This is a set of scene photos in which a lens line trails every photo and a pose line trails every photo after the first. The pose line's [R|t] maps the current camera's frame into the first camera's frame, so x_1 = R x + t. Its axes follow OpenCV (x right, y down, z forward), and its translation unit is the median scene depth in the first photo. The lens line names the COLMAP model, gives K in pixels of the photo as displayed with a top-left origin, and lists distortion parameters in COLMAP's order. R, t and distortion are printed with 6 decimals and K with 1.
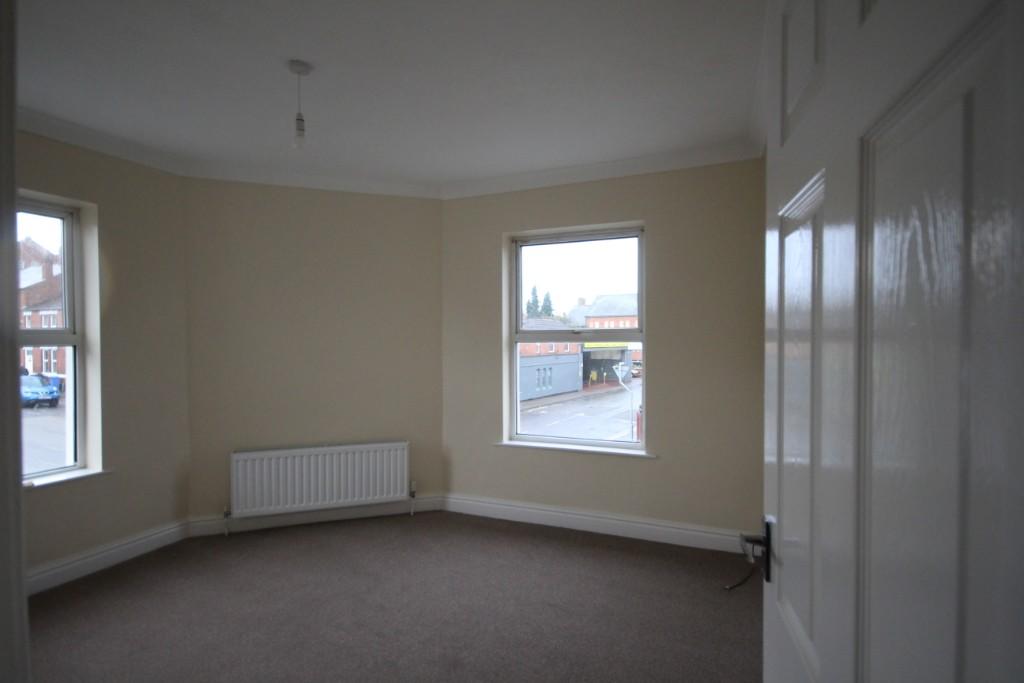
lens RADIAL K [[509.5, 0, 513.5], [0, 509.5, 343.8], [0, 0, 1]] dist [0.010629, 0.000481]
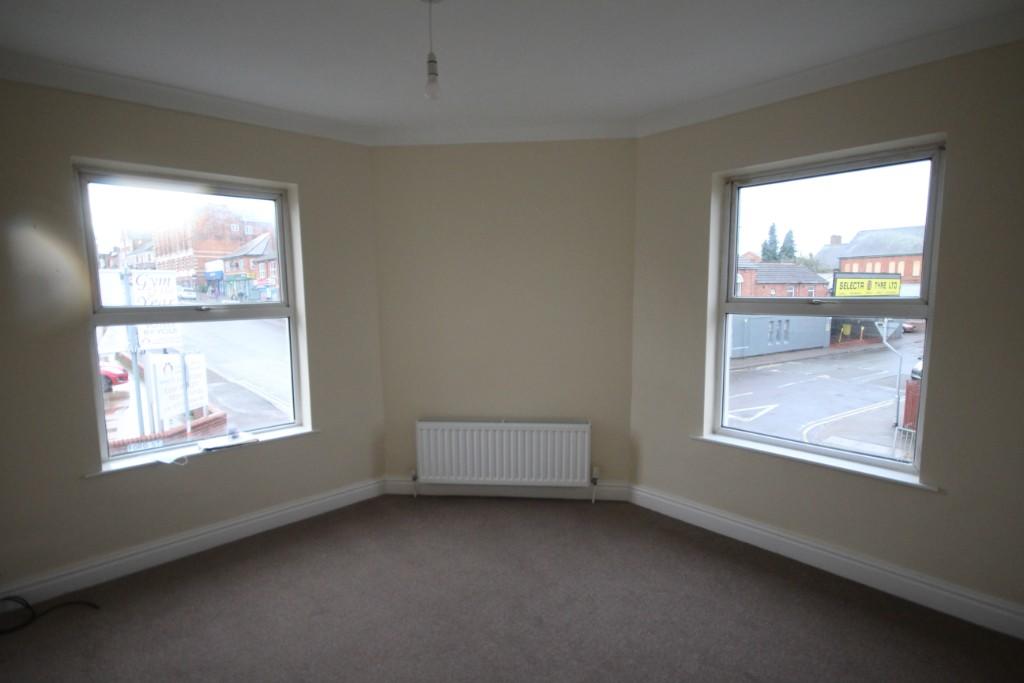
lens RADIAL K [[509.5, 0, 513.5], [0, 509.5, 343.8], [0, 0, 1]] dist [0.010629, 0.000481]
pose [[0.912214, 0.042368, -0.407518, 0.029299], [0.000655, 0.994487, 0.104858, -0.040393], [0.409714, -0.095920, 0.907157, 0.144865]]
